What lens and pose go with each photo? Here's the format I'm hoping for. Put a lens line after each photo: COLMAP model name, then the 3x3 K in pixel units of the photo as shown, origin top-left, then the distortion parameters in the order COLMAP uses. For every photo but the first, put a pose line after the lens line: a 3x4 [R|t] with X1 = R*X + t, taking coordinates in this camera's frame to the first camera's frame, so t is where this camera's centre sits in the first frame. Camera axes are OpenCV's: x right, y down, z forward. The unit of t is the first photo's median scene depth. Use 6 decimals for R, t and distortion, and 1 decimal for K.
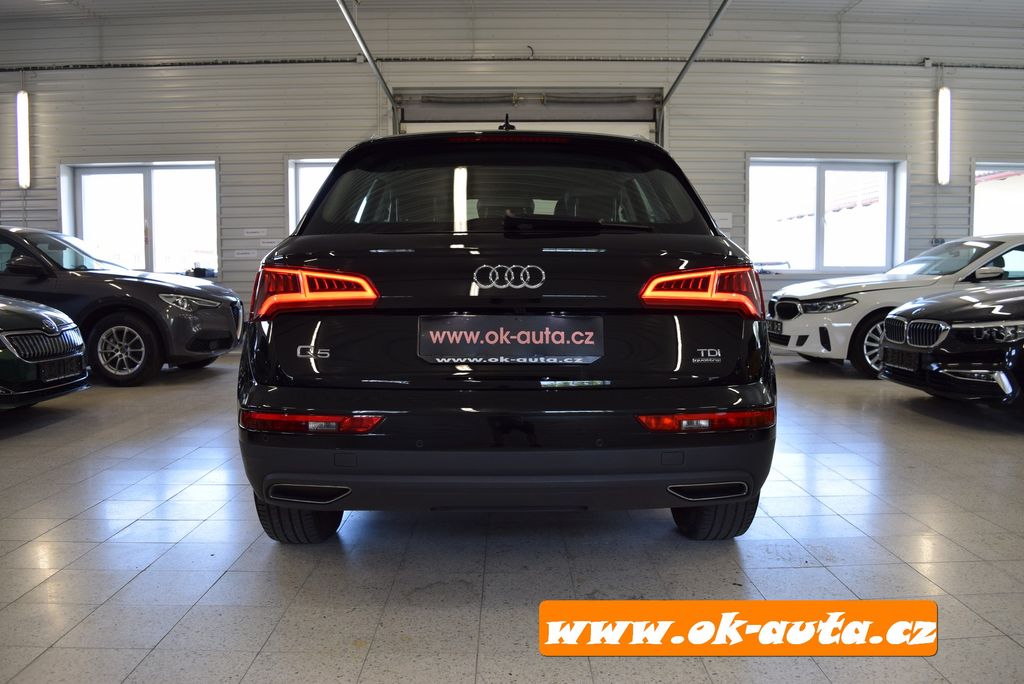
lens RADIAL K [[799.0, 0, 515.8], [0, 799.0, 345.9], [0, 0, 1]] dist [-0.094676, 0.020093]
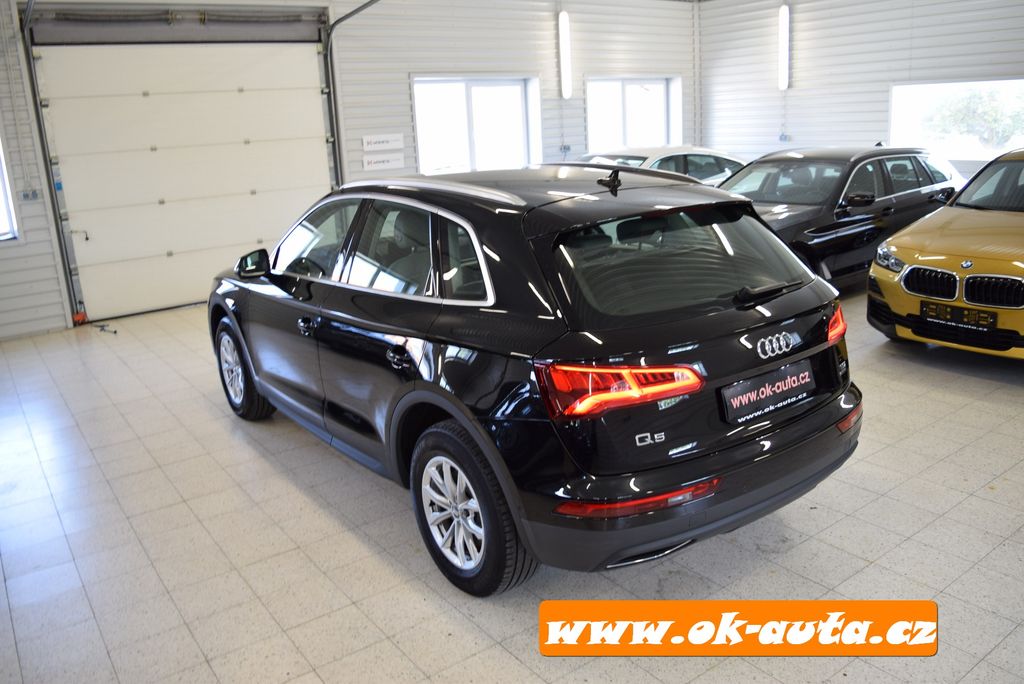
lens RADIAL K [[799.0, 0, 515.8], [0, 799.0, 345.9], [0, 0, 1]] dist [-0.094676, 0.020093]
pose [[0.812603, -0.191156, 0.550578, -0.316867], [0.099139, 0.976251, 0.192626, -0.112497], [-0.574324, -0.101945, 0.812255, 0.061669]]
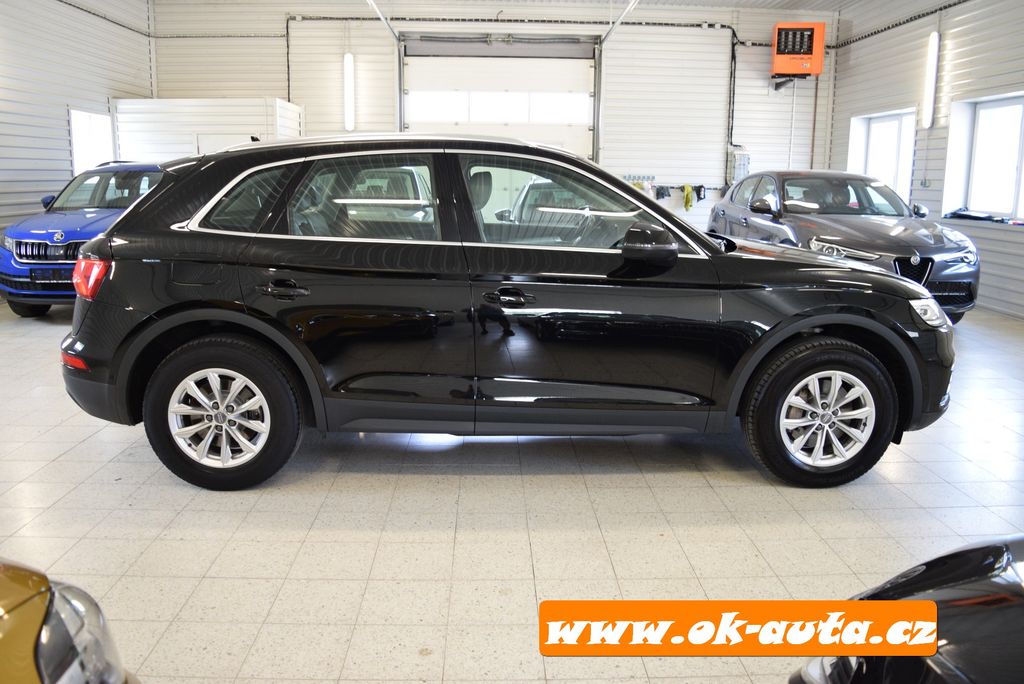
lens RADIAL K [[799.0, 0, 515.8], [0, 799.0, 345.9], [0, 0, 1]] dist [-0.094676, 0.020093]
pose [[0.024020, 0.207449, -0.977951, 0.580834], [-0.098283, 0.973984, 0.204194, -0.105022], [0.994869, 0.091211, 0.043784, 0.580188]]
